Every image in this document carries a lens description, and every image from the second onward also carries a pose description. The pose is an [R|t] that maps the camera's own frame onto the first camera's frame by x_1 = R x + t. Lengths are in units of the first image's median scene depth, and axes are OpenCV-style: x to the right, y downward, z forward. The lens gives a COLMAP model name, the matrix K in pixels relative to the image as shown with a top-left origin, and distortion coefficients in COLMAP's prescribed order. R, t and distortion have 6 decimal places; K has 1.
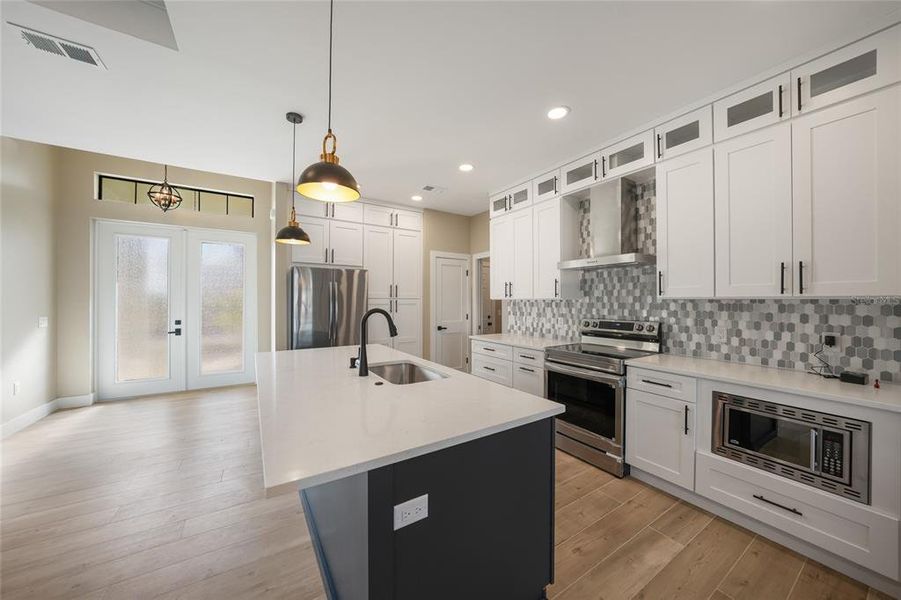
lens RADIAL K [[317.7, 0, 450.7], [0, 317.7, 298.2], [0, 0, 1]] dist [-0.027374, 0.004709]
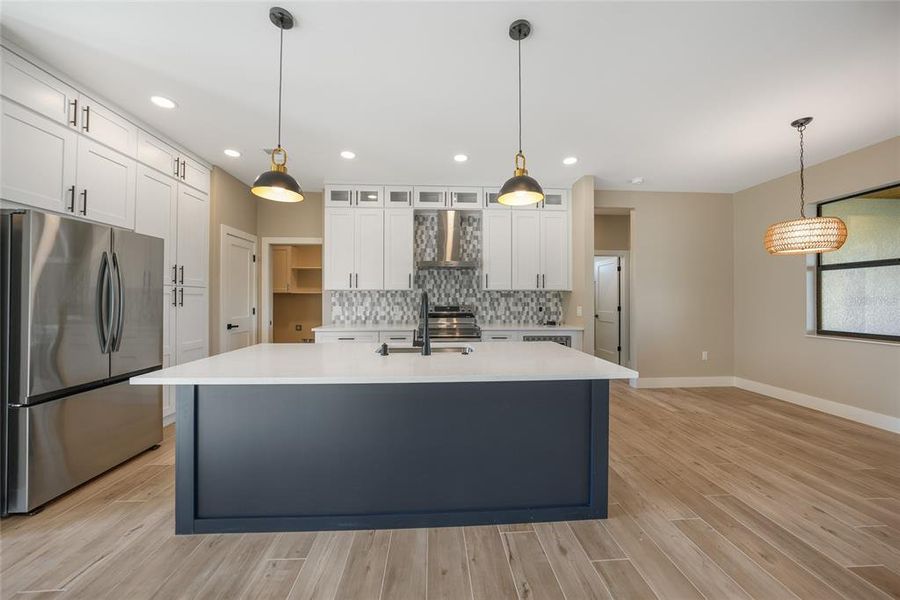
lens RADIAL K [[317.4, 0, 450.2], [0, 317.4, 298.2], [0, 0, 1]] dist [-0.027374, 0.004709]
pose [[0.487757, 0.001254, 0.872979, -0.680397], [-0.006610, 0.999976, 0.002257, 0.031578], [-0.872955, -0.006871, 0.487753, 0.248782]]
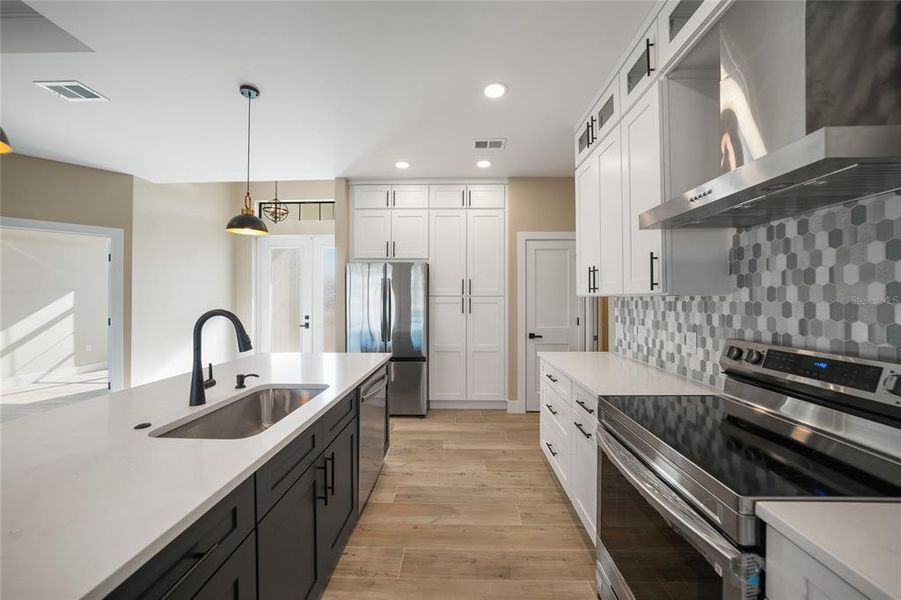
lens RADIAL K [[317.7, 0, 450.7], [0, 317.7, 298.2], [0, 0, 1]] dist [-0.027374, 0.004709]
pose [[0.827078, -0.002241, -0.562082, 0.345961], [0.004934, 0.999982, 0.003274, 0.005489], [0.562065, -0.005481, 0.827075, 0.438764]]
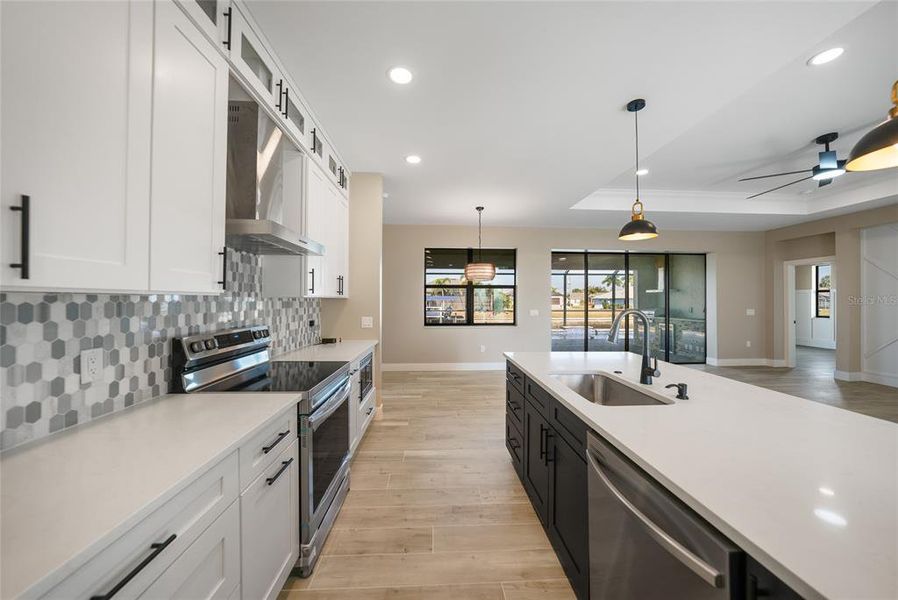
lens RADIAL K [[316.7, 0, 449.2], [0, 316.7, 298.2], [0, 0, 1]] dist [-0.027374, 0.004709]
pose [[-0.869632, 0.002697, 0.493692, -0.134999], [-0.003682, 0.999922, -0.011948, 0.011977], [-0.493686, -0.012208, -0.869554, 1.209204]]
